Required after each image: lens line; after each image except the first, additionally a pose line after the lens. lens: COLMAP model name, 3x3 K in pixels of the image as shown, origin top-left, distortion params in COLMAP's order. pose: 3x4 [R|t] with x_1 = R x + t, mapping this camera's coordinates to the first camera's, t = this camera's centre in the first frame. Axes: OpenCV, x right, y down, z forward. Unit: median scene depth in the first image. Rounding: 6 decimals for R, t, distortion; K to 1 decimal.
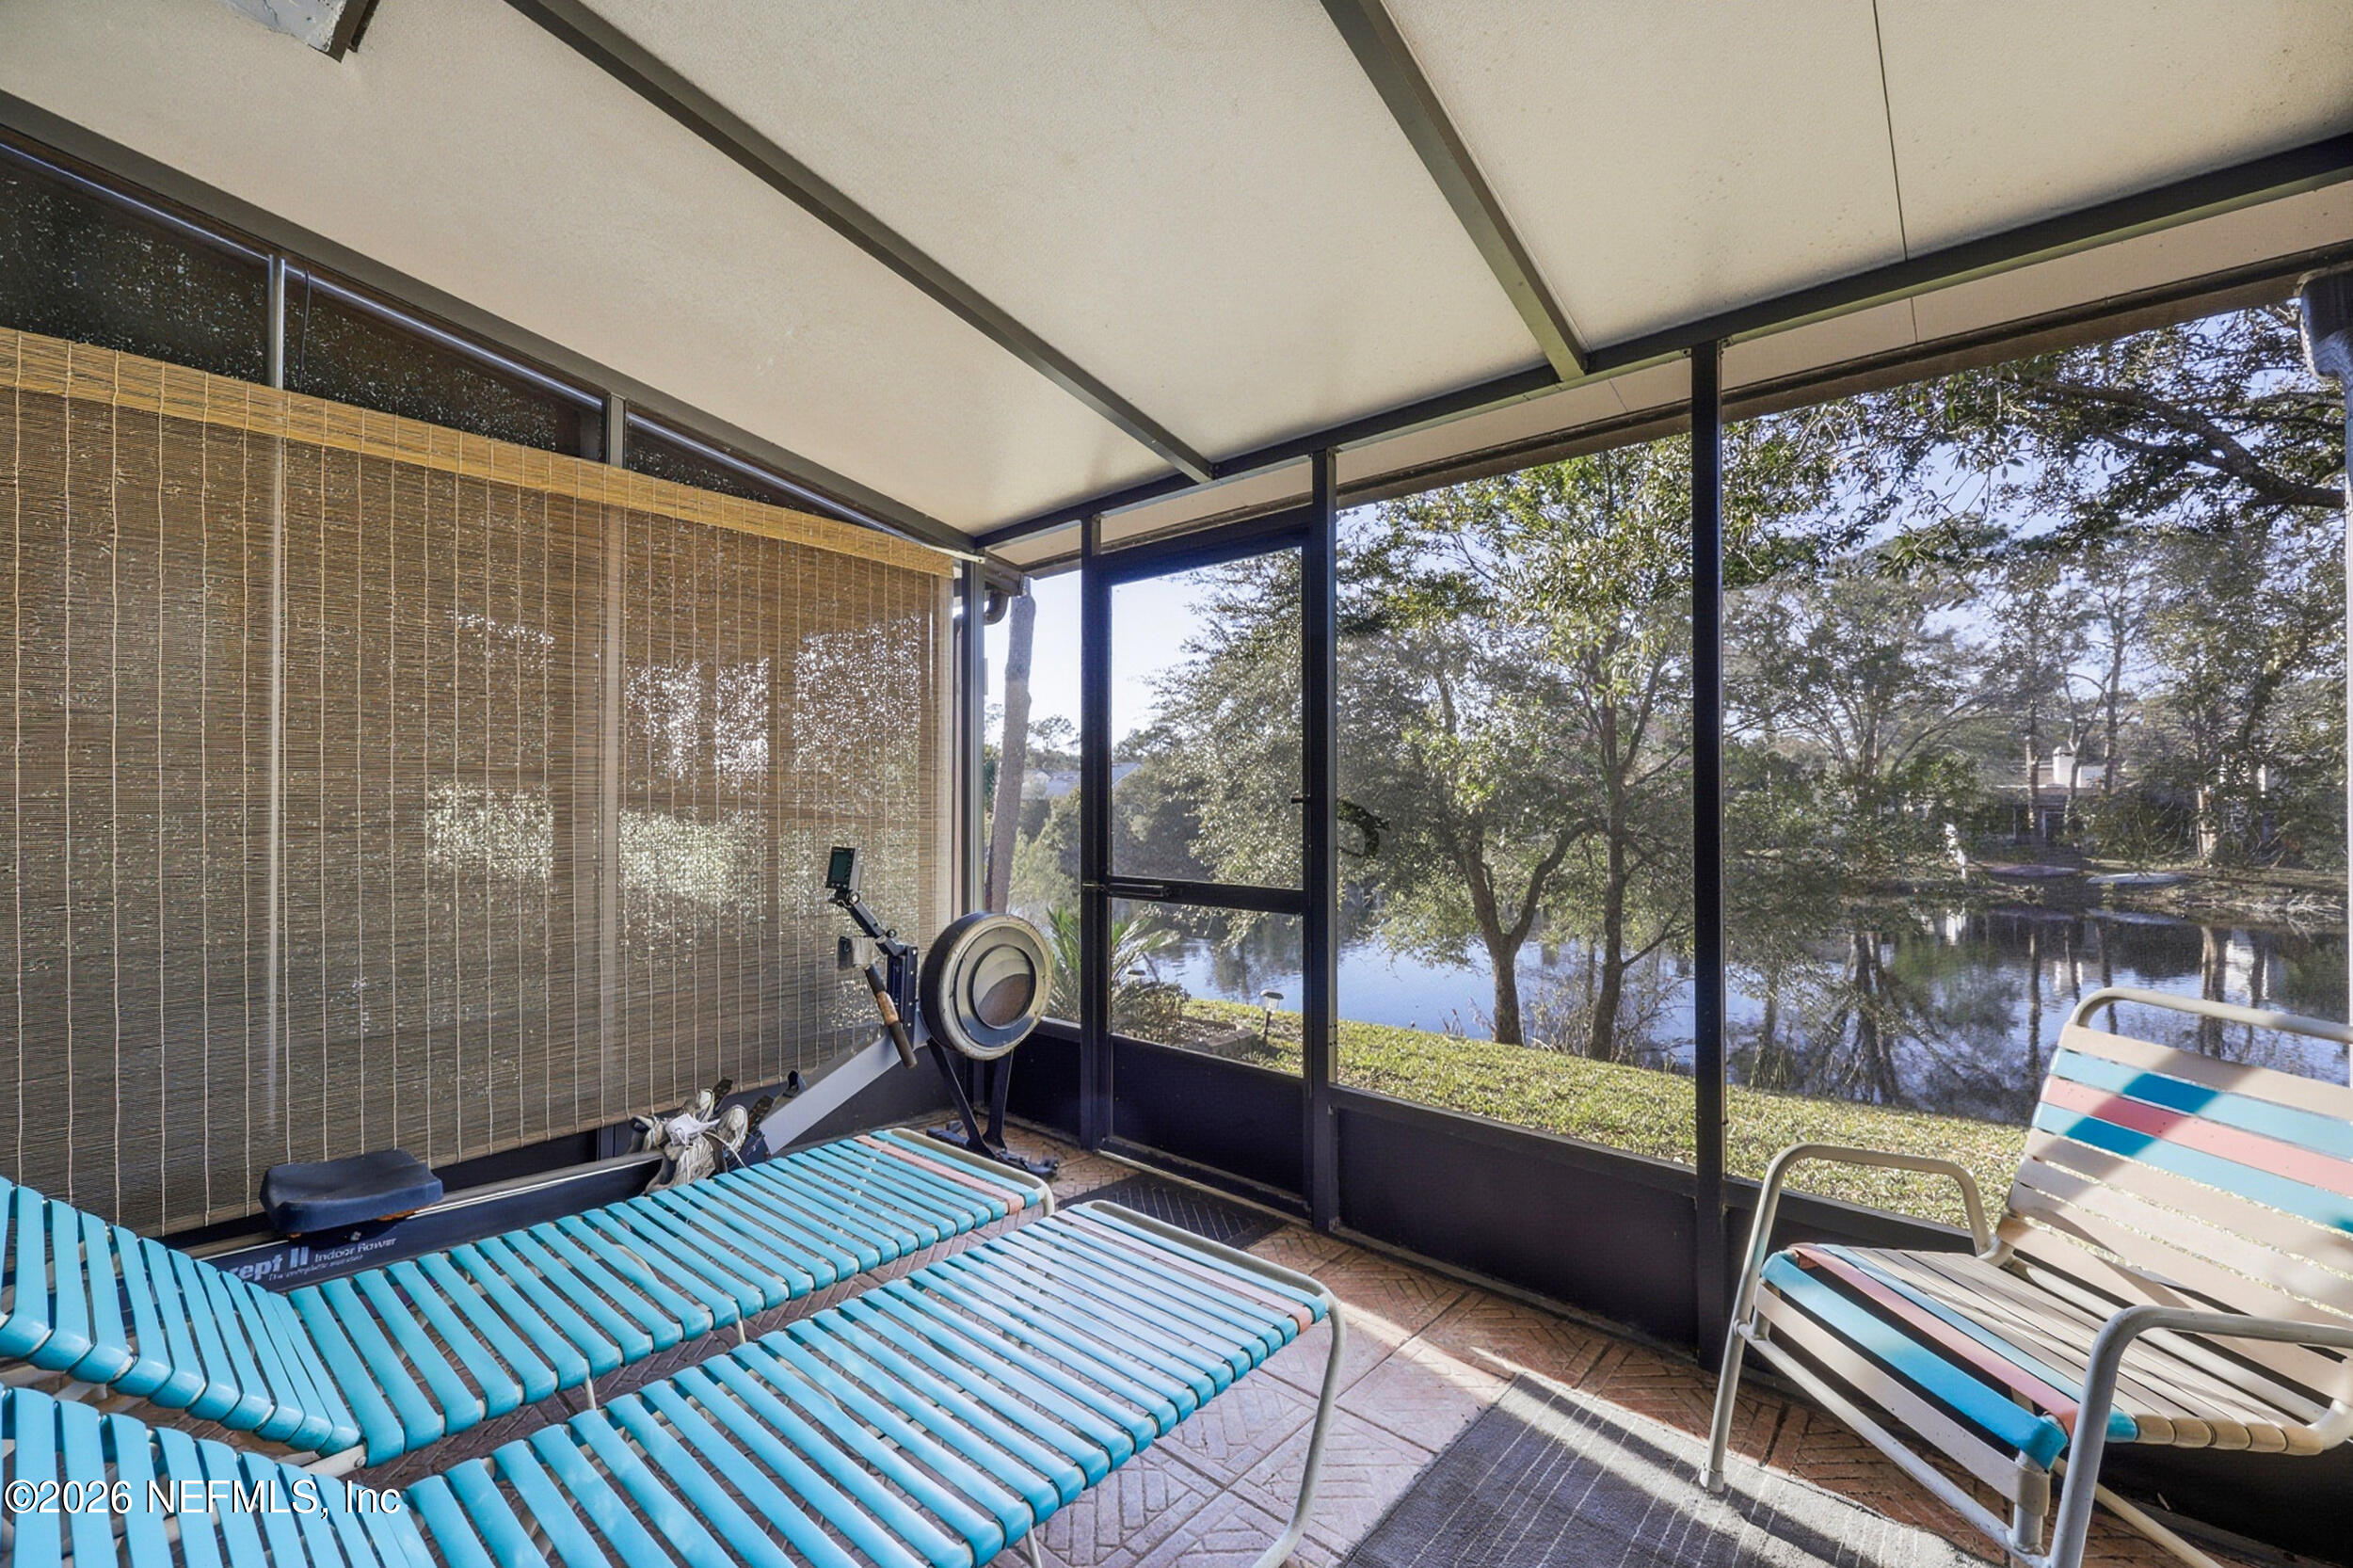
lens RADIAL K [[912.8, 0, 1140.1], [0, 912.8, 788.5], [0, 0, 1]] dist [-0.014418, 0.000061]
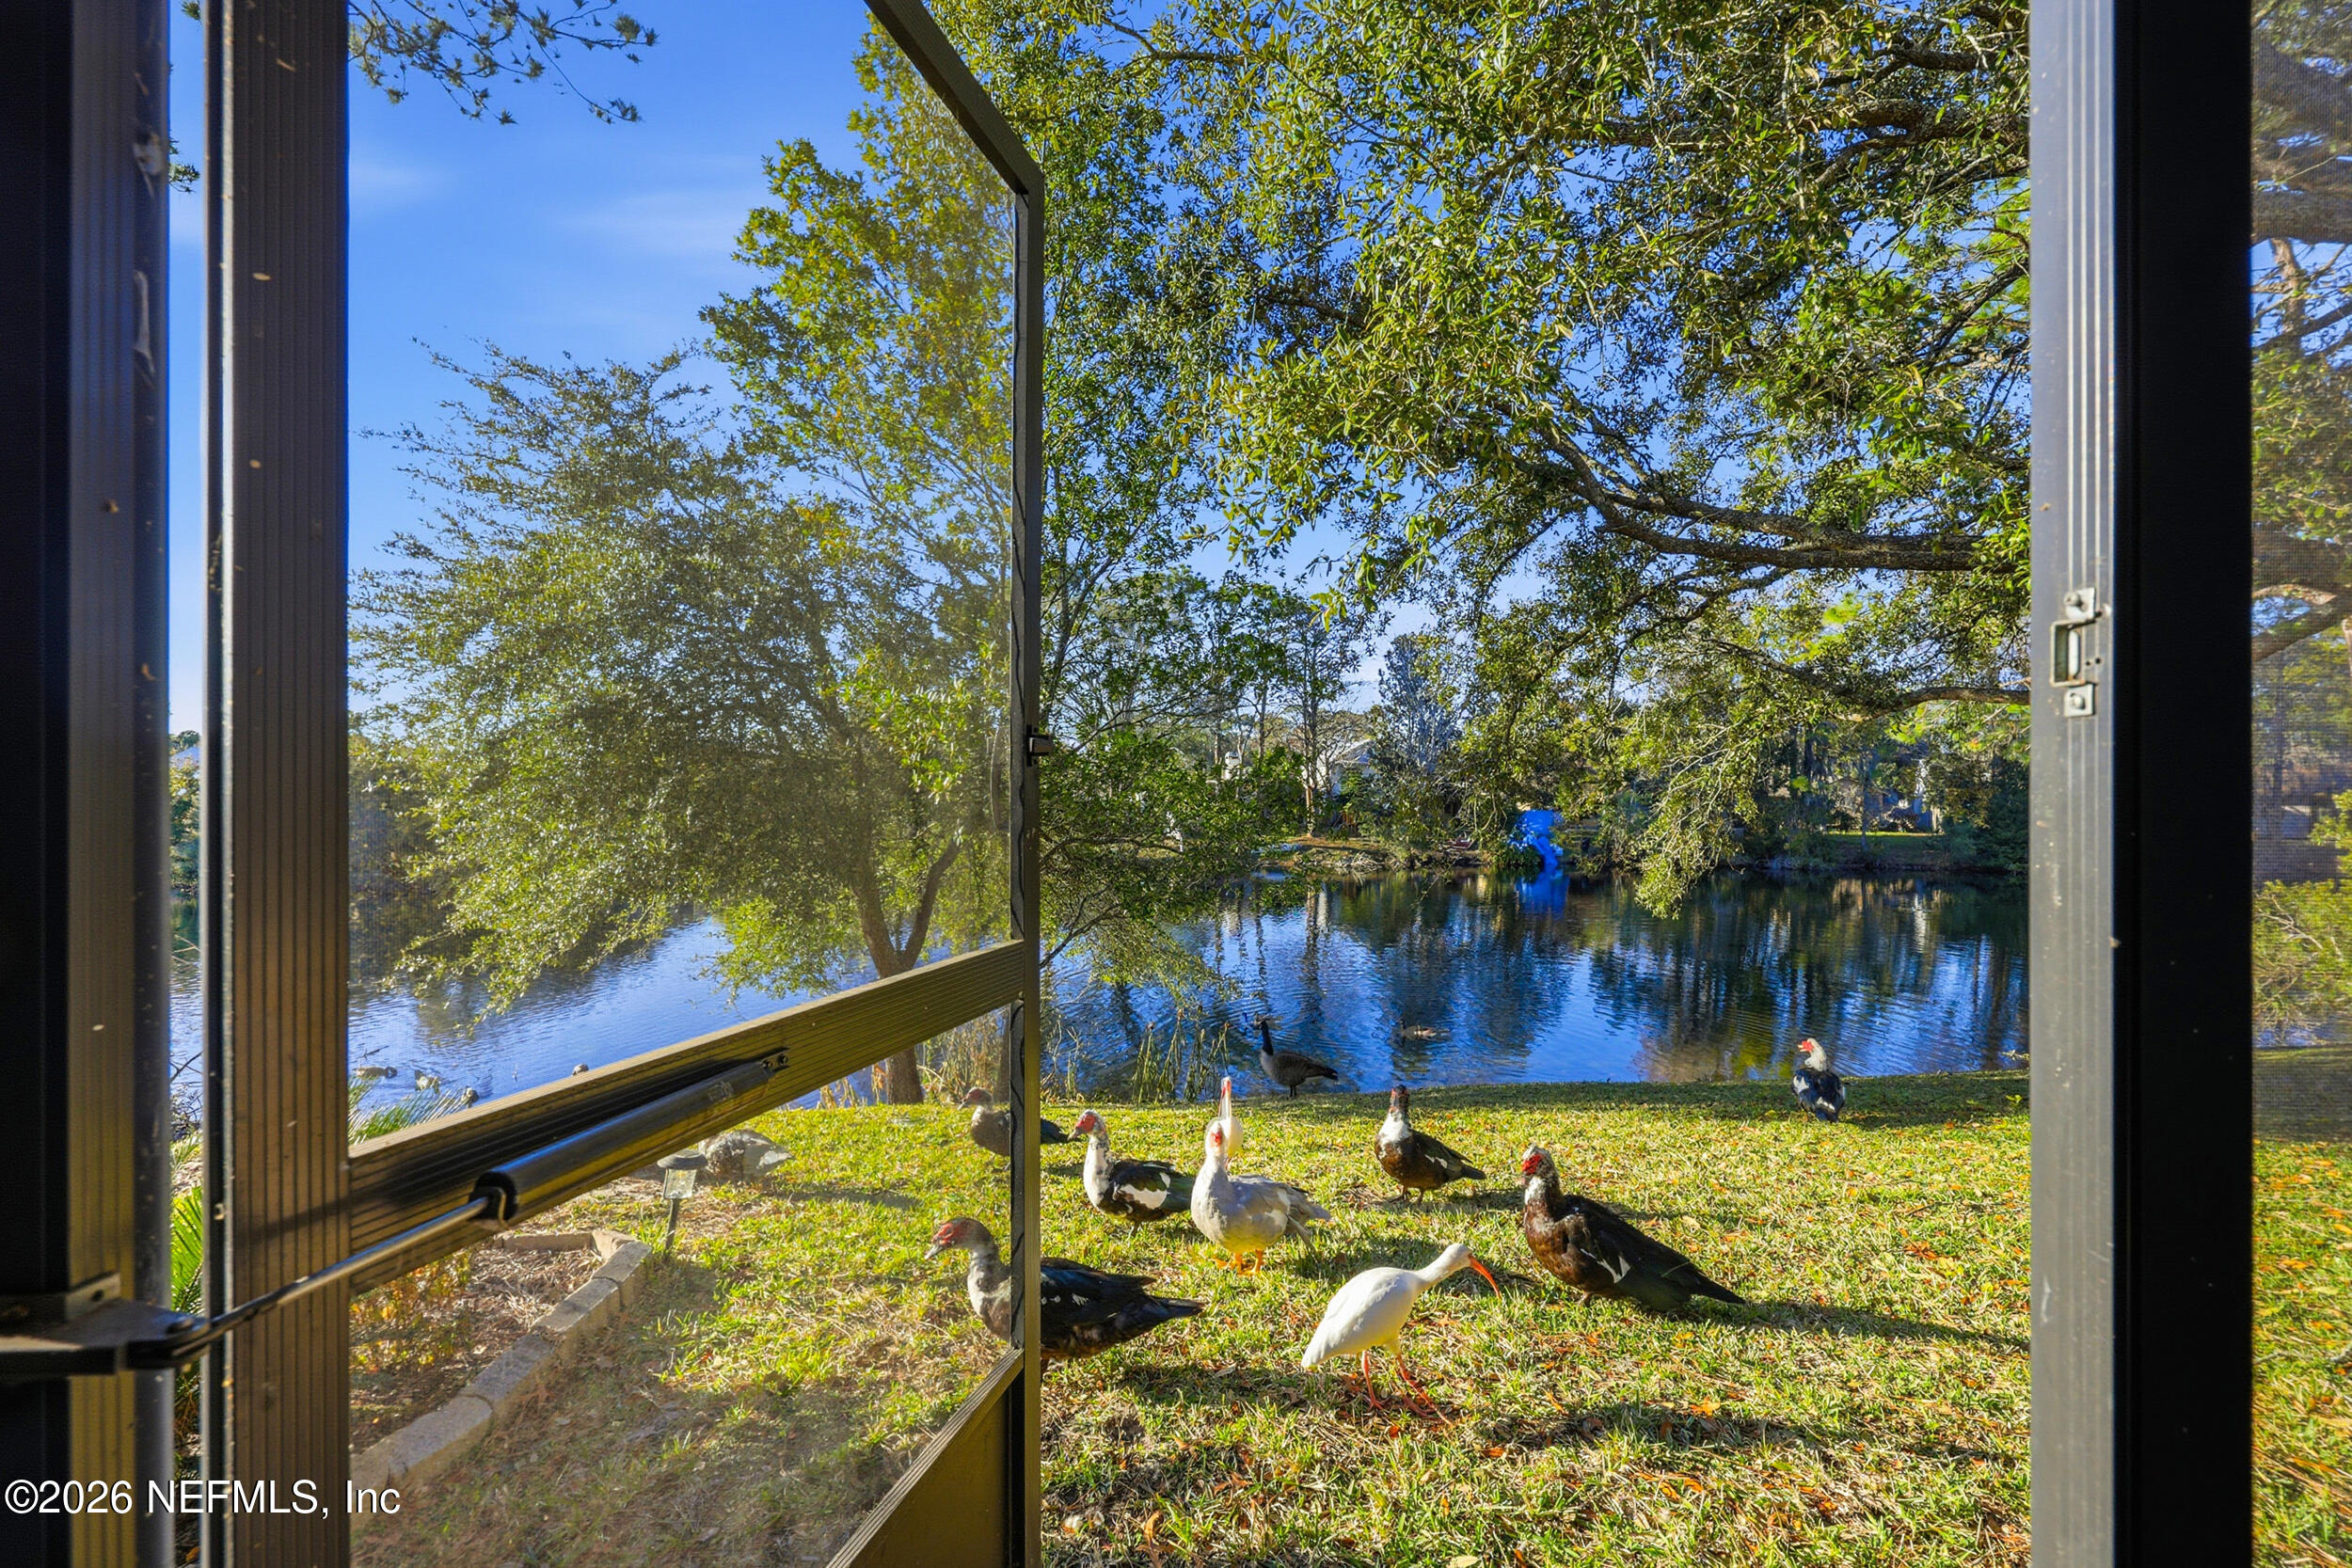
lens RADIAL K [[912.4, 0, 1139.6], [0, 912.4, 788.5], [0, 0, 1]] dist [-0.014418, 0.000061]
pose [[0.724312, 0.000613, 0.689473, -0.008703], [-0.003735, 0.999988, 0.003035, 0.007925], [-0.689463, -0.004773, 0.724305, 0.217891]]
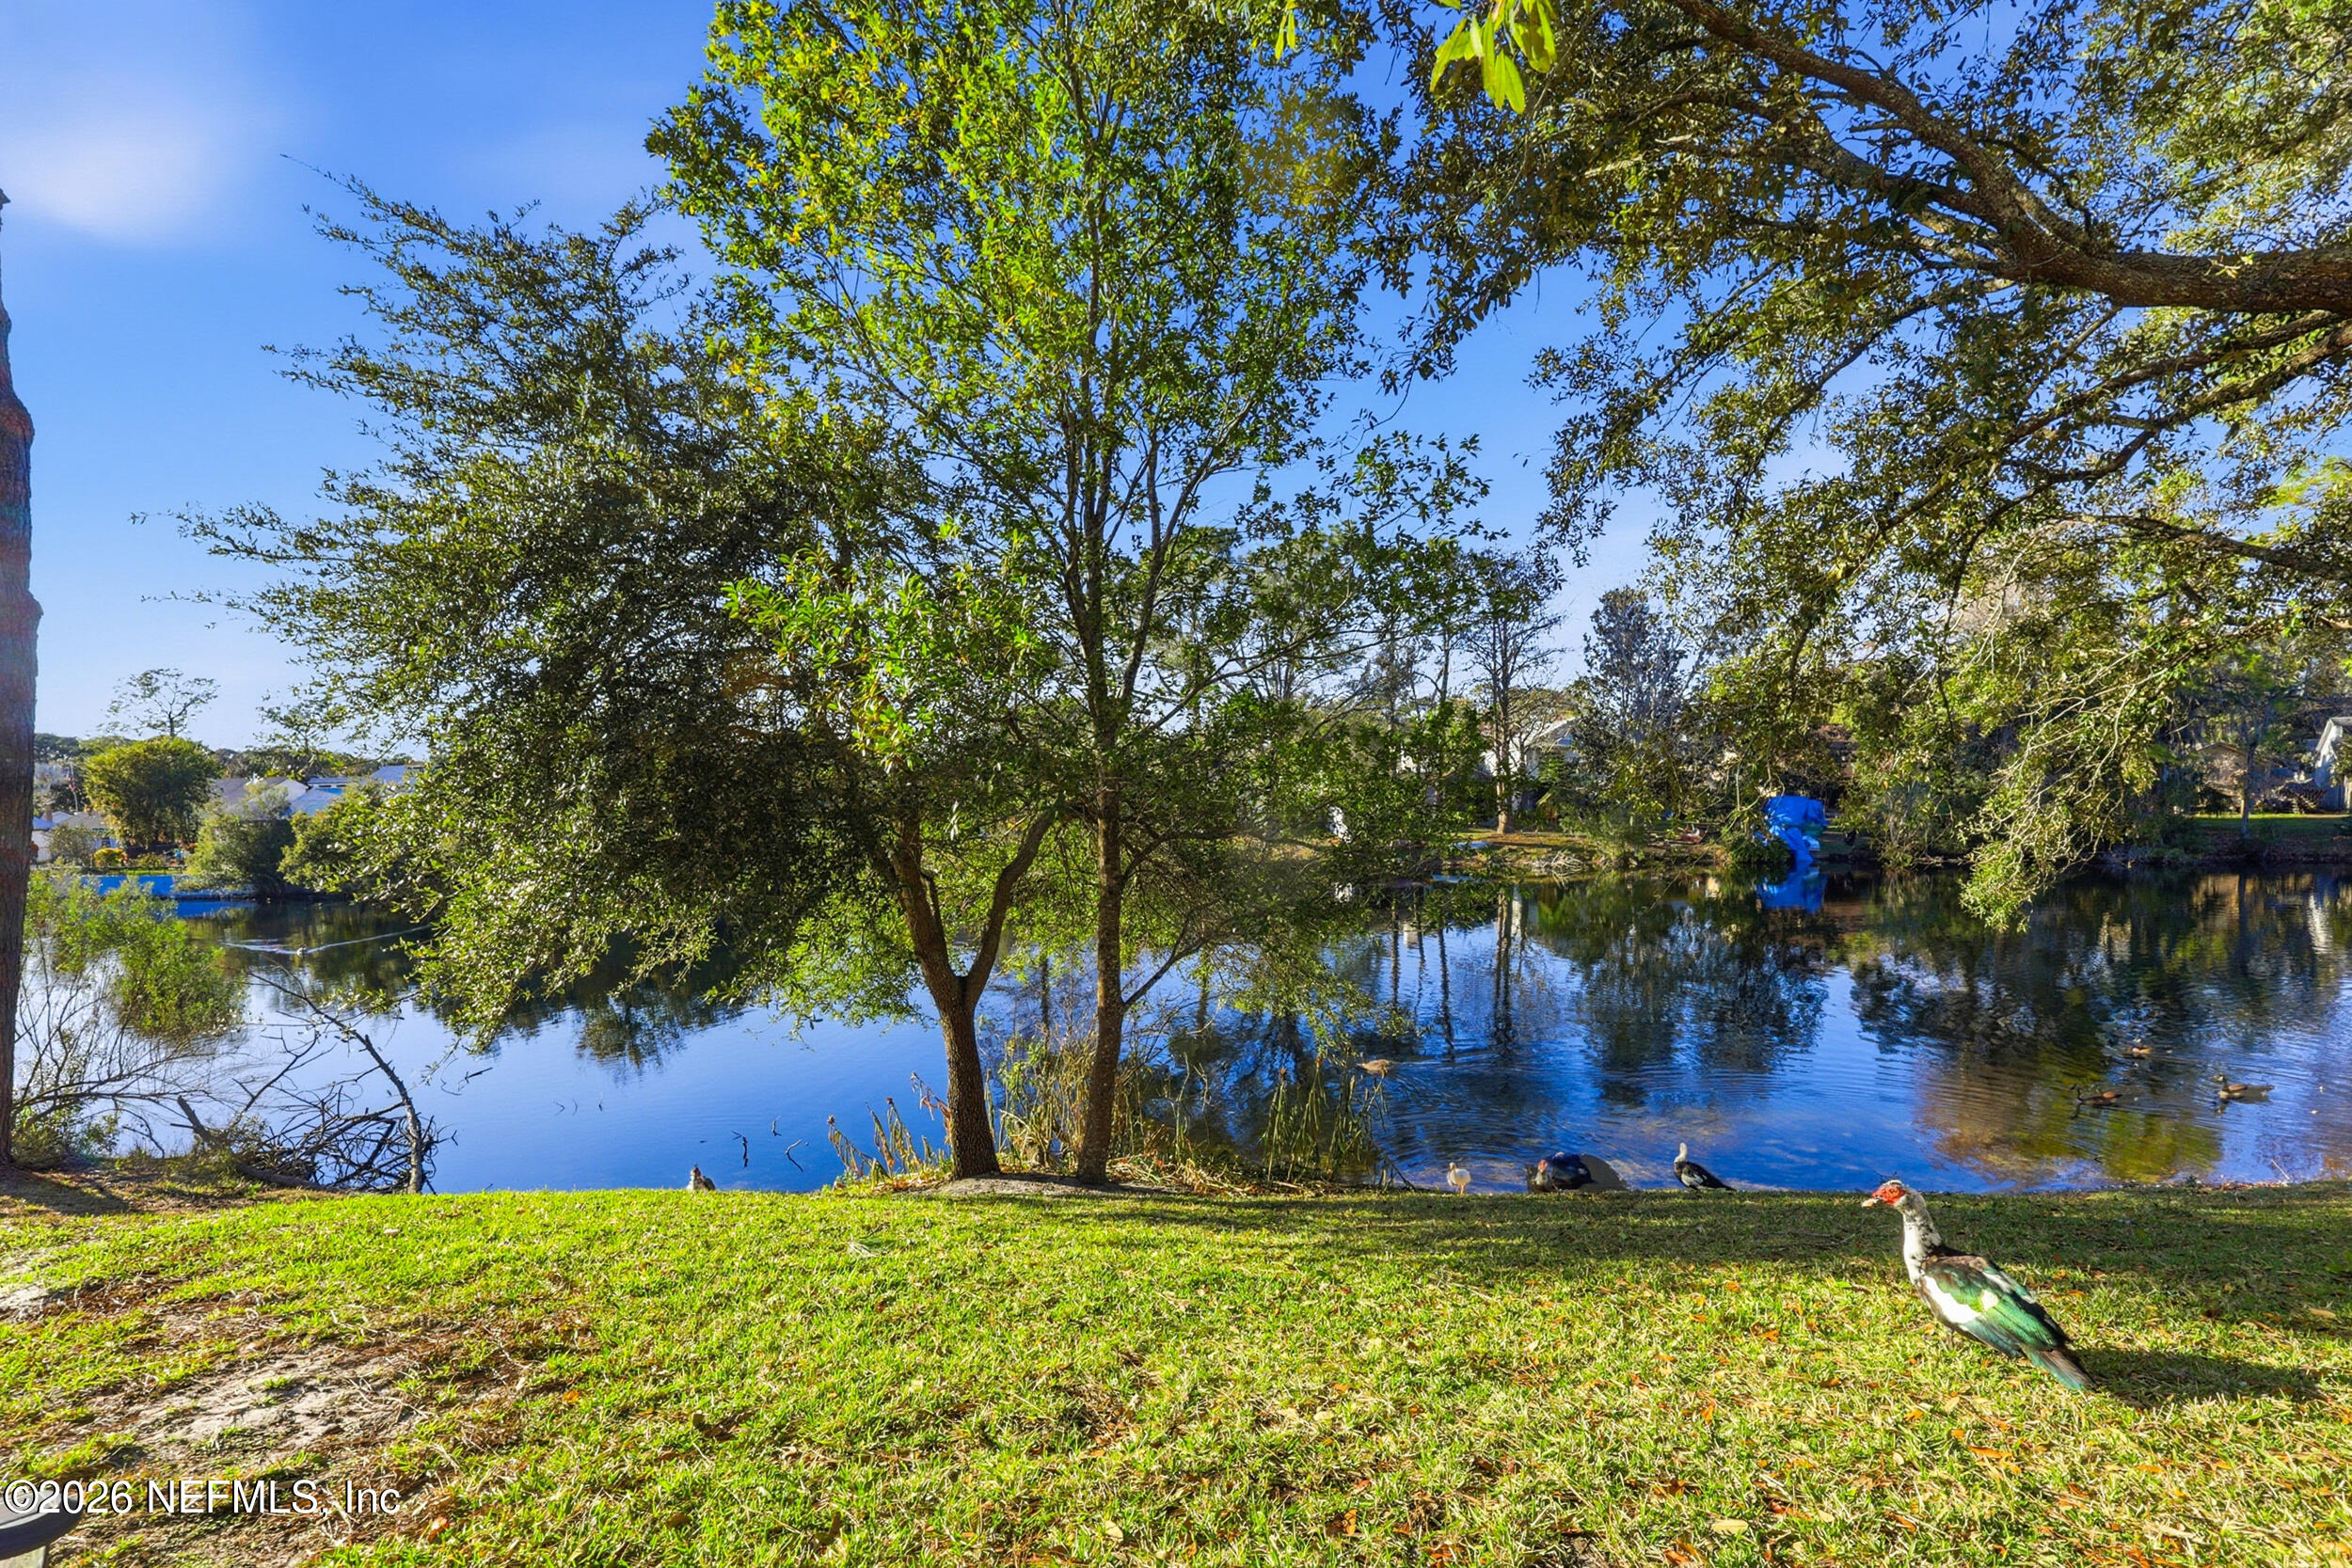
lens RADIAL K [[954.3, 0, 1184.3], [0, 954.3, 847.7], [0, 0, 1]] dist [-0.000176, 0.000205]
pose [[0.811734, -0.053406, 0.581580, 0.117210], [0.021313, 0.997856, 0.061885, 0.023679], [-0.583638, -0.037839, 0.811132, 0.301581]]
